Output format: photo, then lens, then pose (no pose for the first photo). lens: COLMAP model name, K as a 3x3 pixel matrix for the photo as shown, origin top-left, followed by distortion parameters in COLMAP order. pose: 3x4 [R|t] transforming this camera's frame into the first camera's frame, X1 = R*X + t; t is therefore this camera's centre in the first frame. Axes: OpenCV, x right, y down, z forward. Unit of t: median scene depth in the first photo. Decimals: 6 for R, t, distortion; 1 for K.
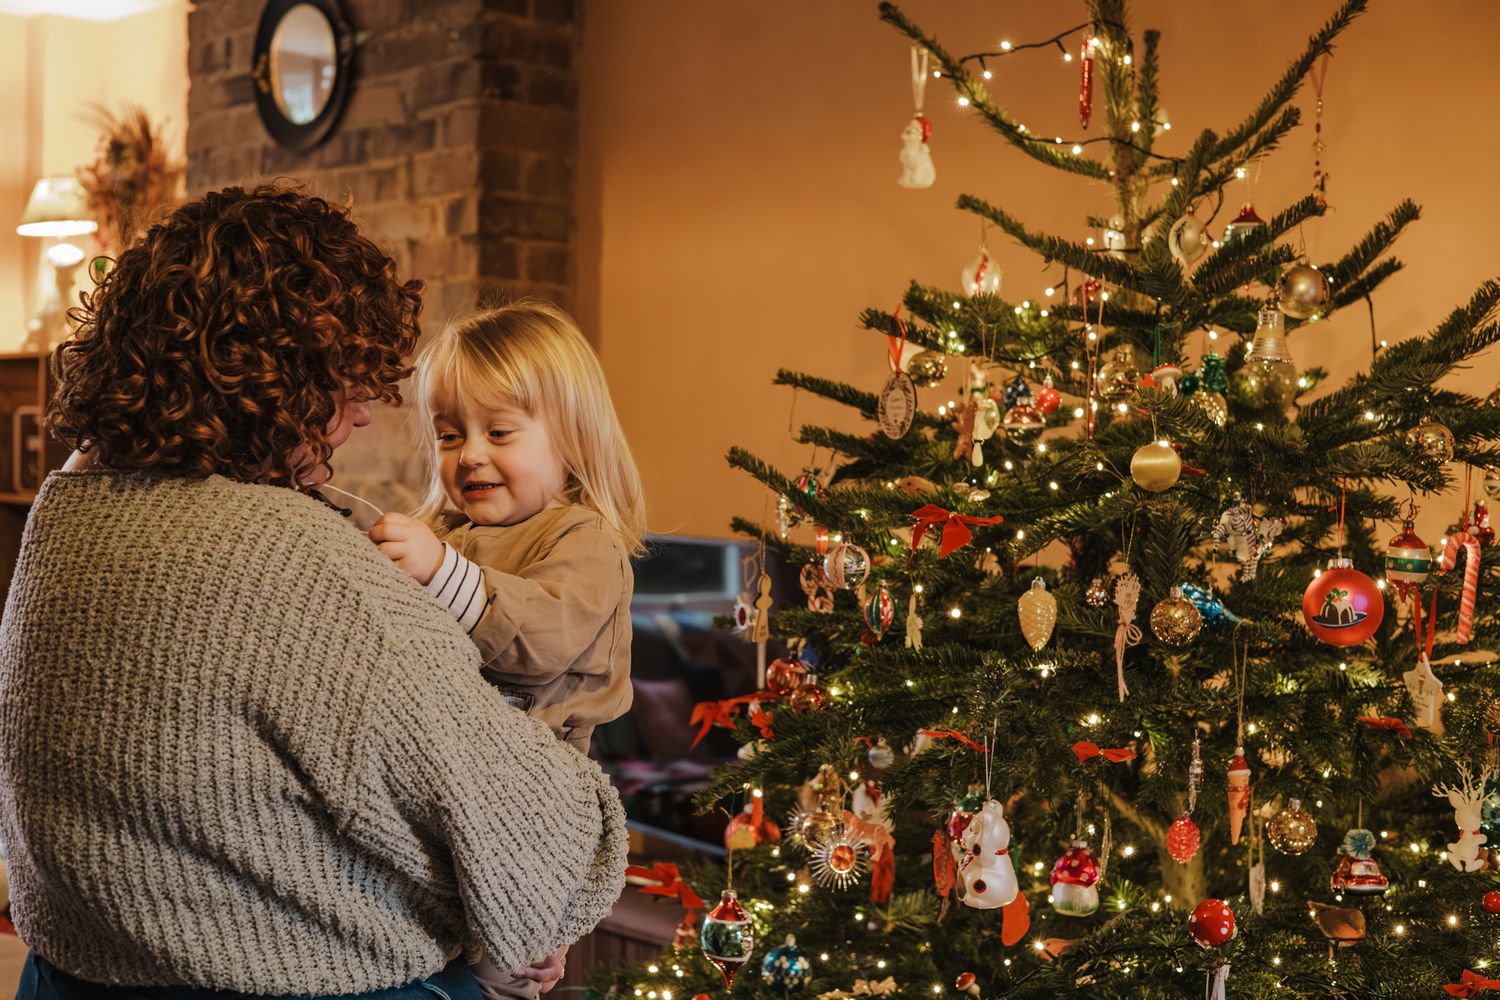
lens RADIAL K [[2144.1, 0, 750.0], [0, 2144.1, 500.0], [0, 0, 1]] dist [0.041859, -0.215067]
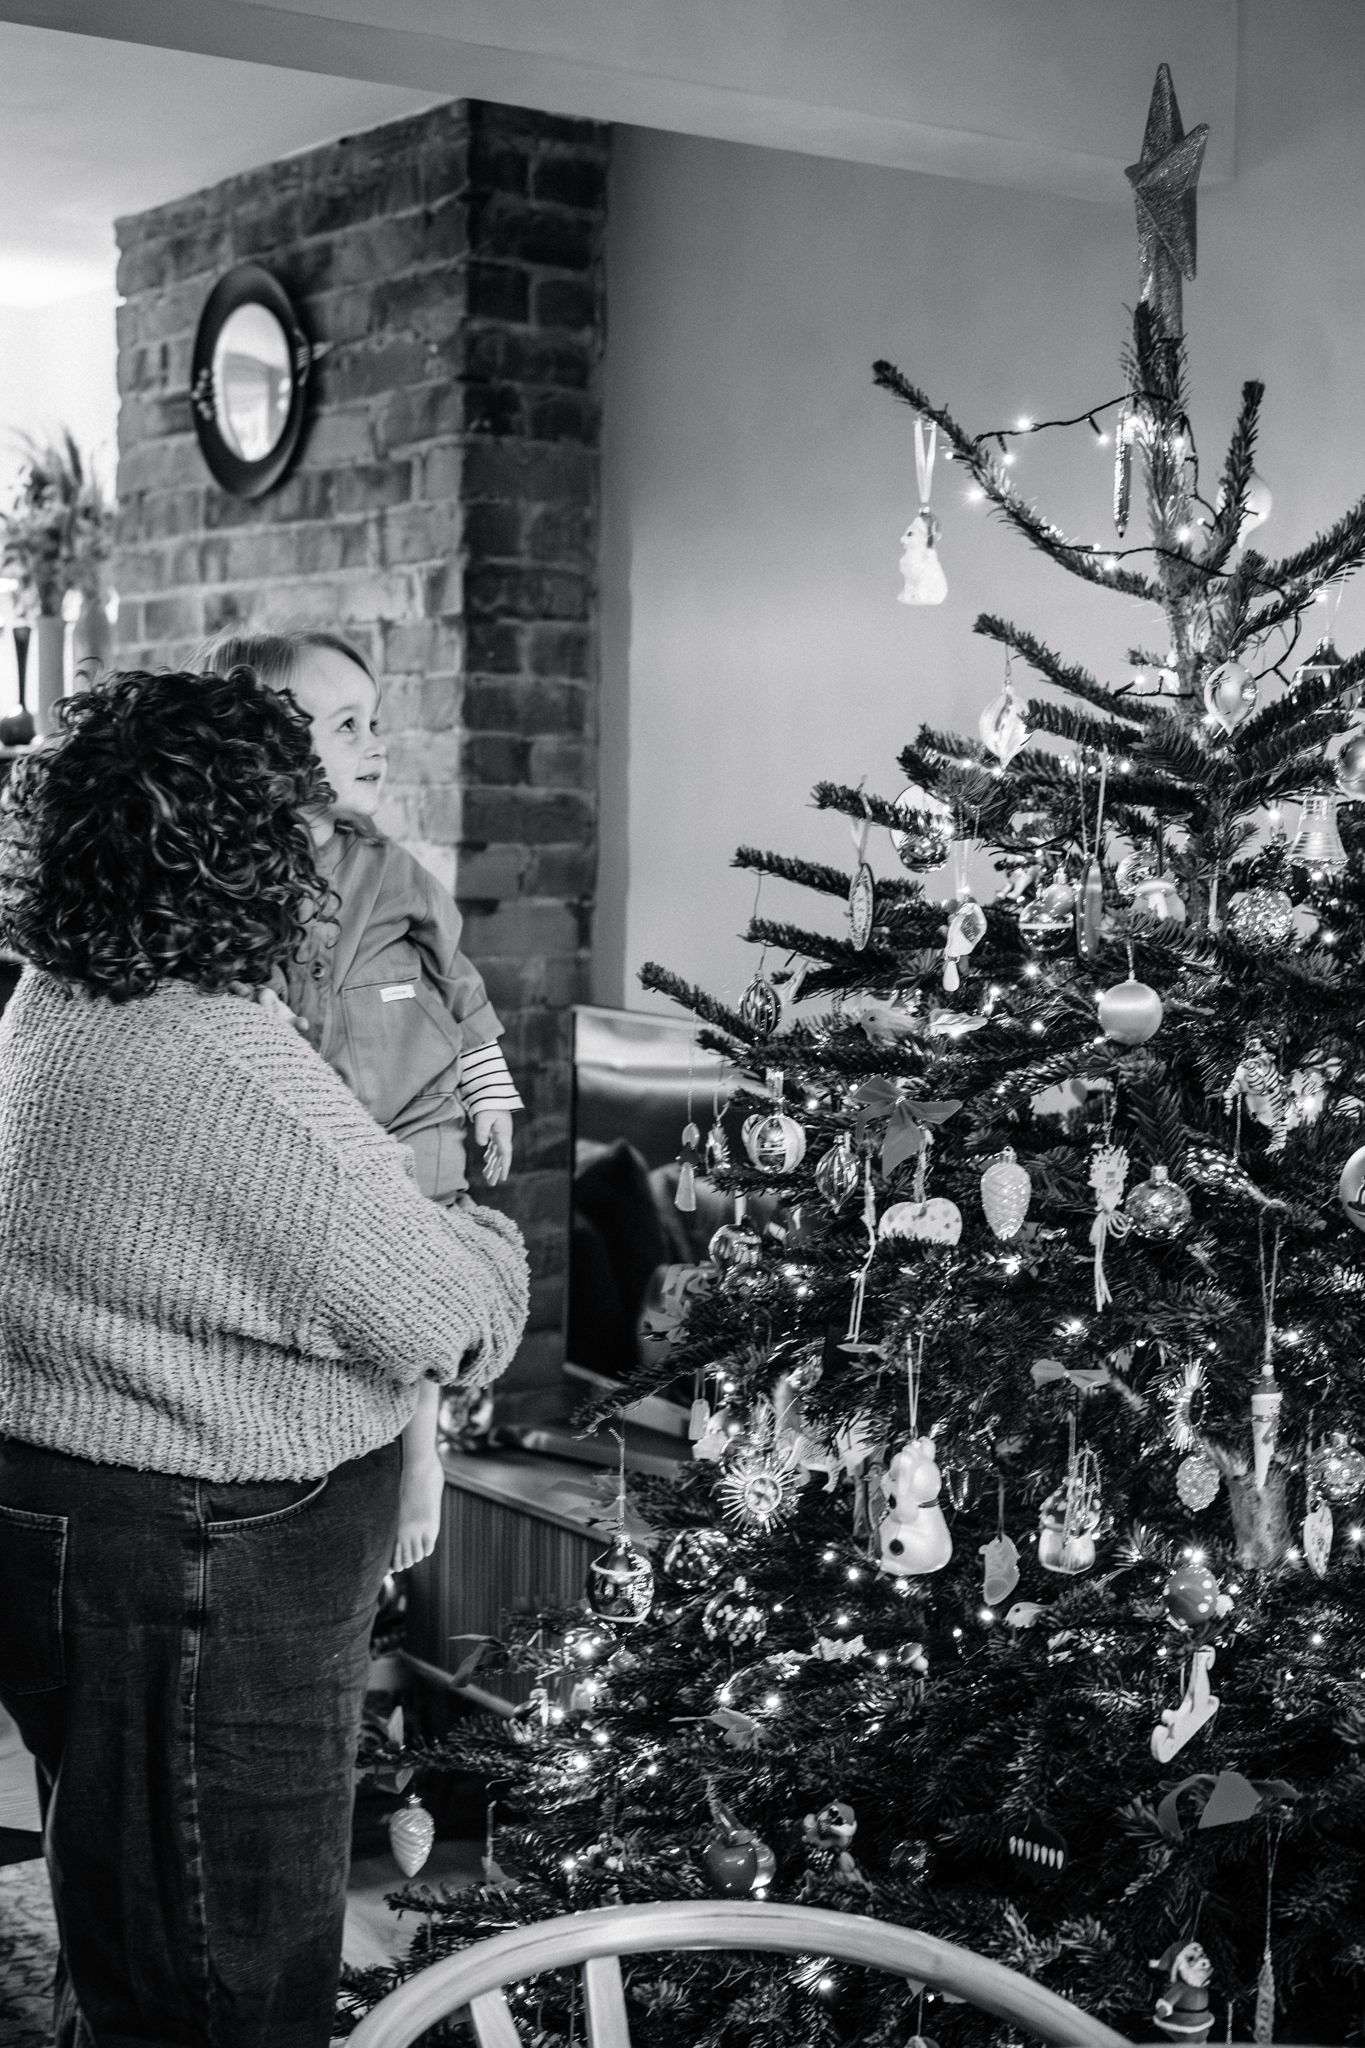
lens RADIAL K [[3020.5, 0, 682.5], [0, 3020.5, 1024.0], [0, 0, 1]] dist [0.023694, -0.099347]
pose [[0.992403, 0.002724, -0.123002, 0.132804], [0.003457, 0.998743, 0.050009, -0.054273], [0.122984, -0.050054, 0.991146, -0.085172]]
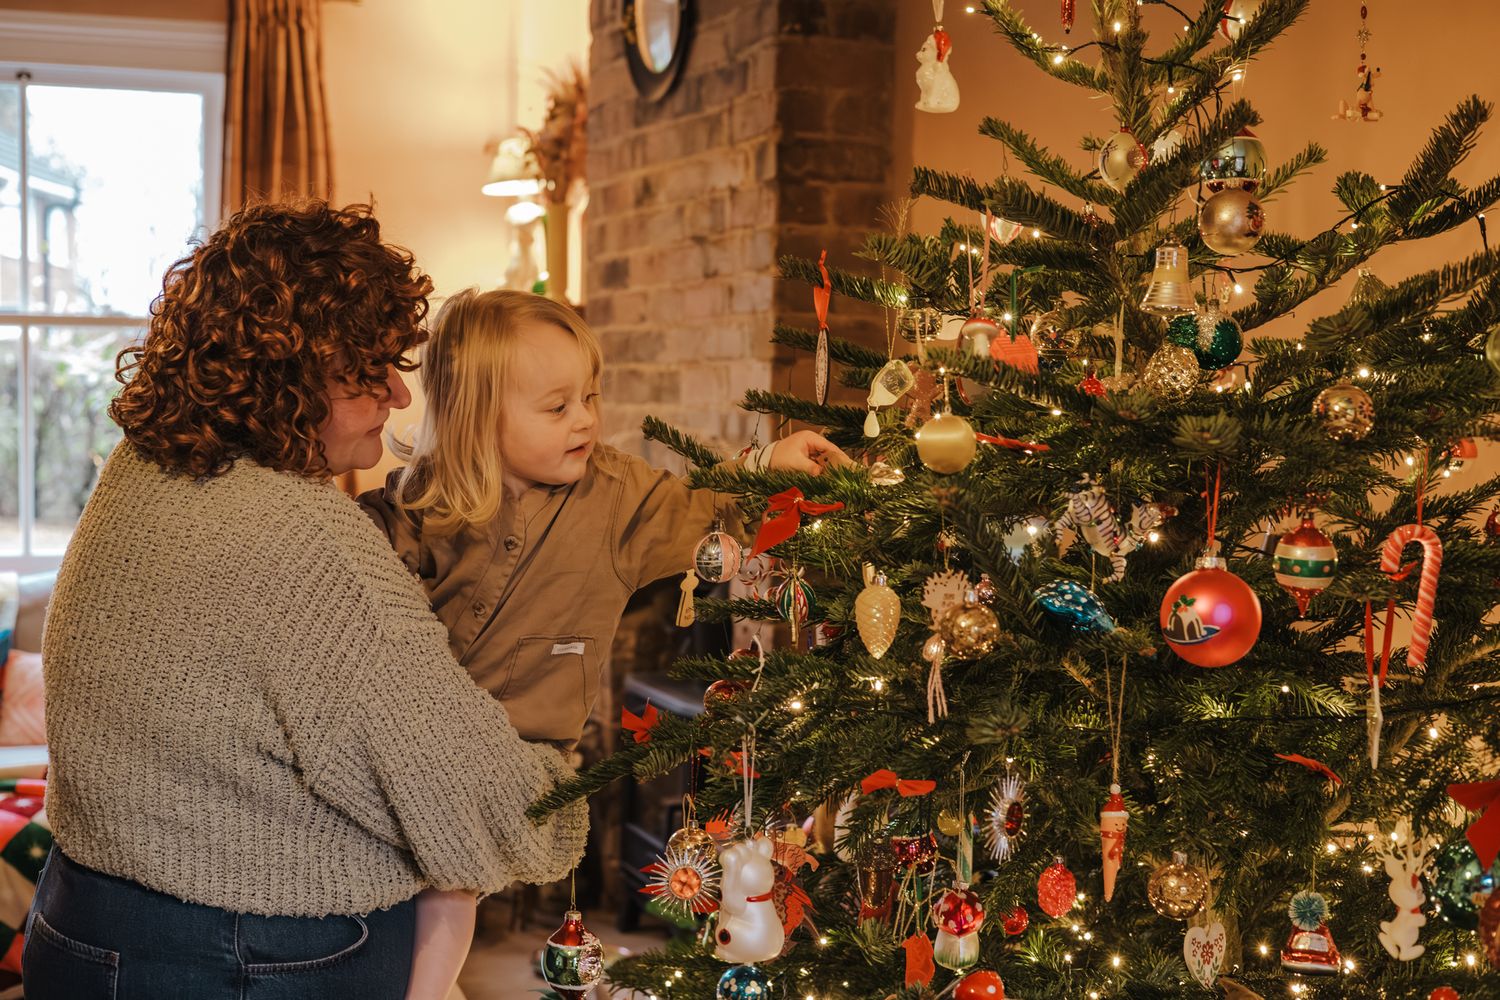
lens RADIAL K [[2144.1, 0, 750.0], [0, 2144.1, 500.0], [0, 0, 1]] dist [0.041859, -0.215067]
pose [[0.932123, 0.010300, -0.361995, 0.342890], [0.000468, 0.999560, 0.029646, -0.015042], [0.362141, -0.027803, 0.931709, 0.165142]]
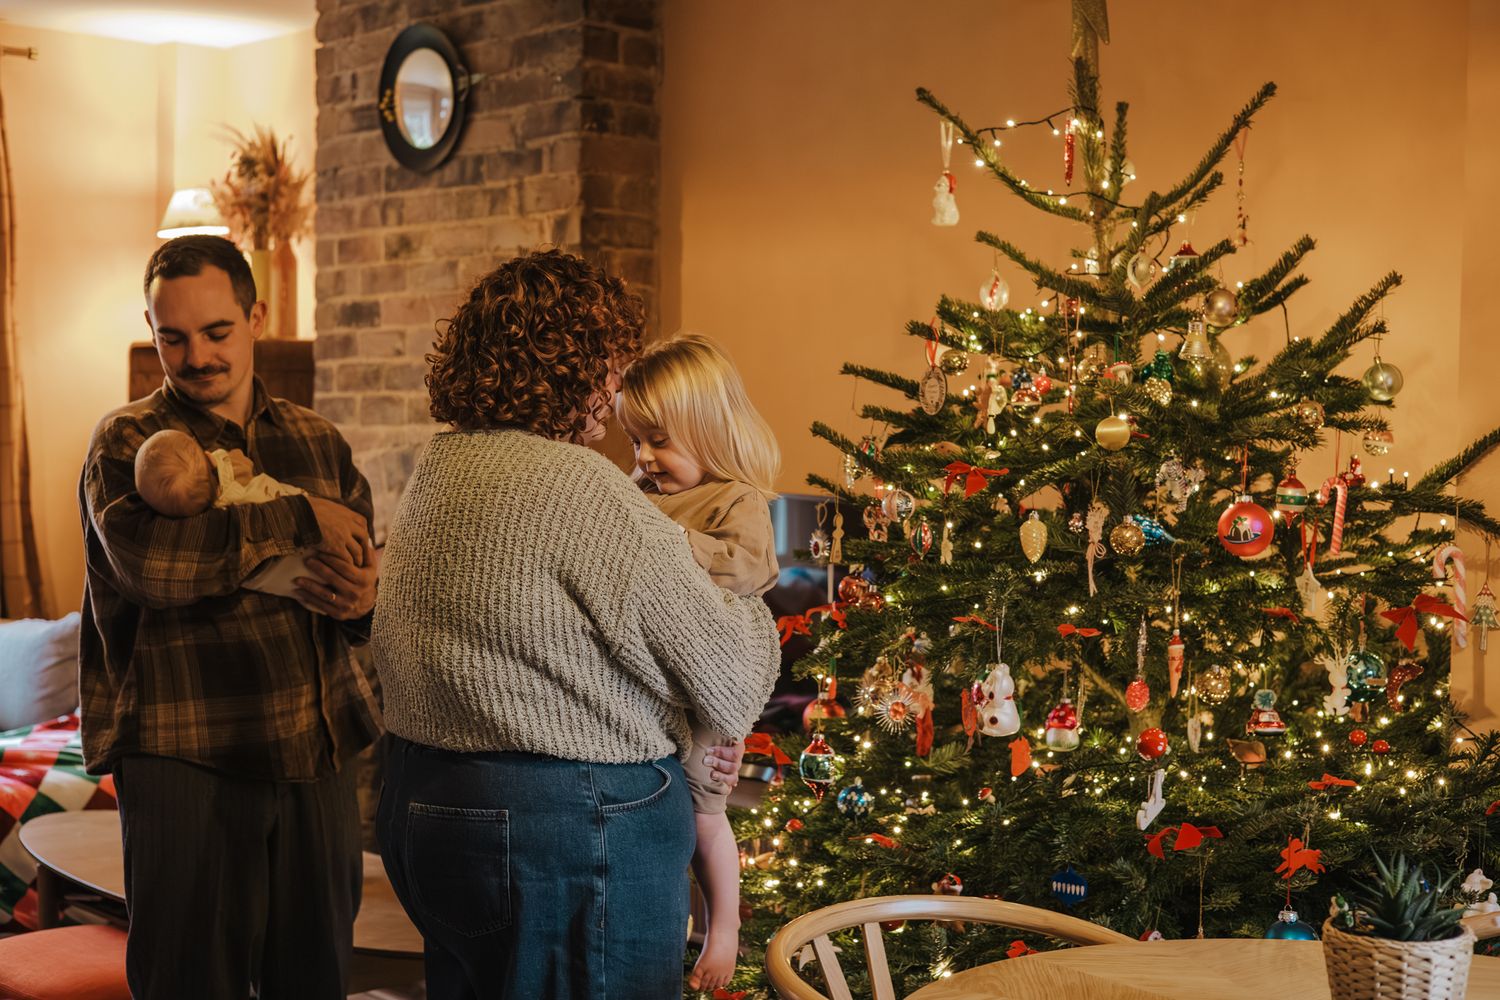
lens RADIAL K [[2234.5, 0, 750.0], [0, 2234.5, 500.0], [0, 0, 1]] dist [0.037812, -0.183326]
pose [[0.999921, -0.009508, -0.008279, -0.036450], [0.009624, 0.999855, 0.014066, 0.004967], [0.008144, -0.014145, 0.999867, -0.423194]]
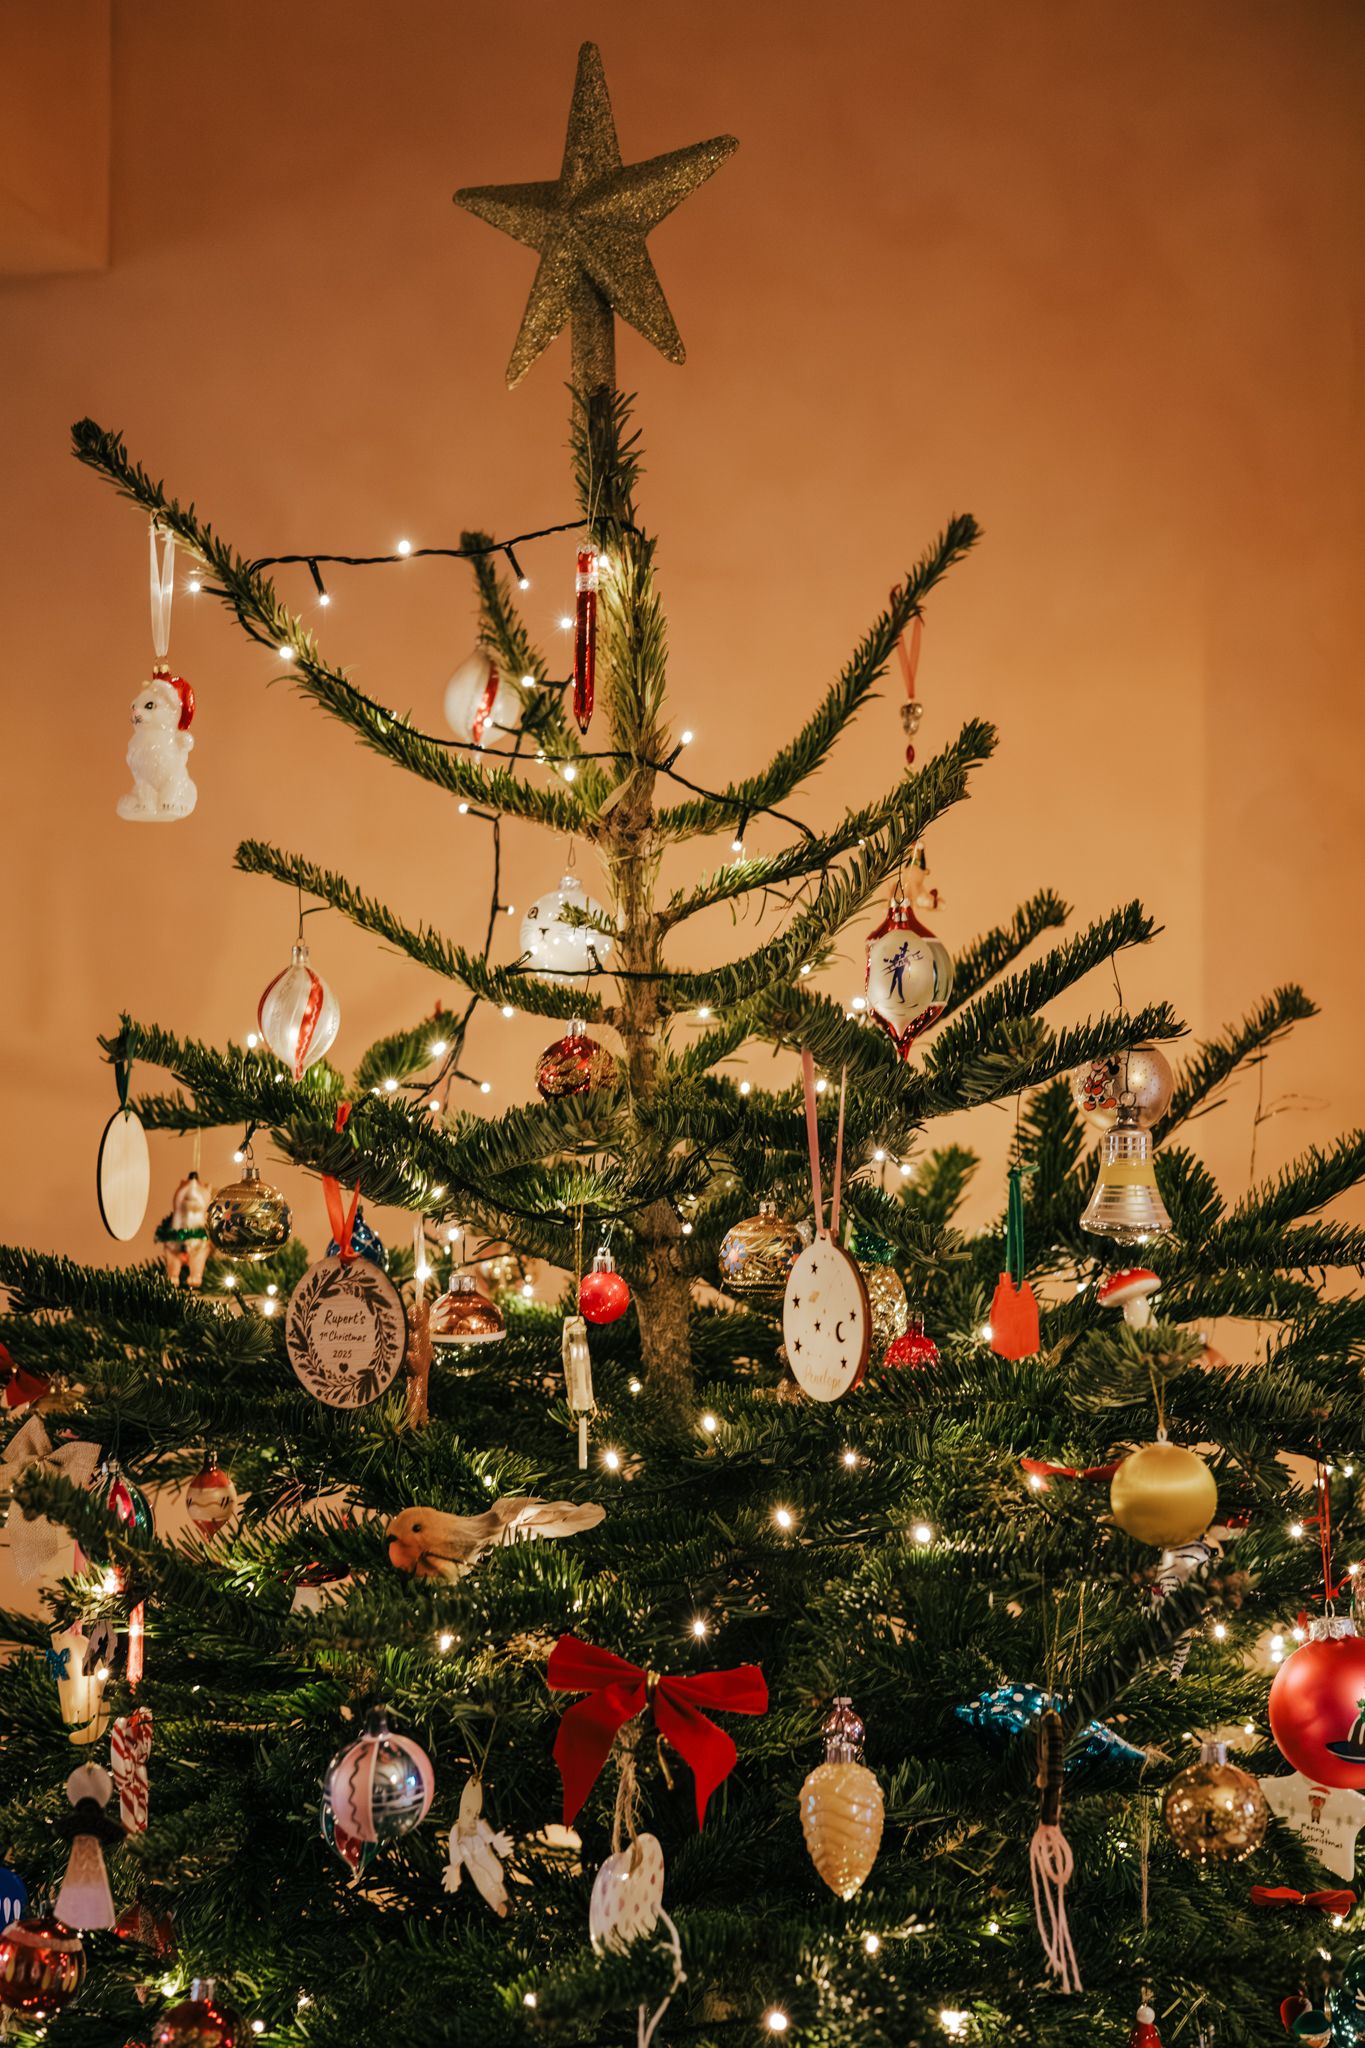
lens RADIAL K [[2927.5, 0, 682.9], [0, 2927.5, 1001.0], [0, 0, 1]] dist [0.041859, -0.215067]
pose [[0.770355, -0.002065, 0.637612, -0.256532], [0.026297, 0.999247, -0.028535, -0.090121], [-0.637073, 0.038749, 0.769829, 0.461065]]
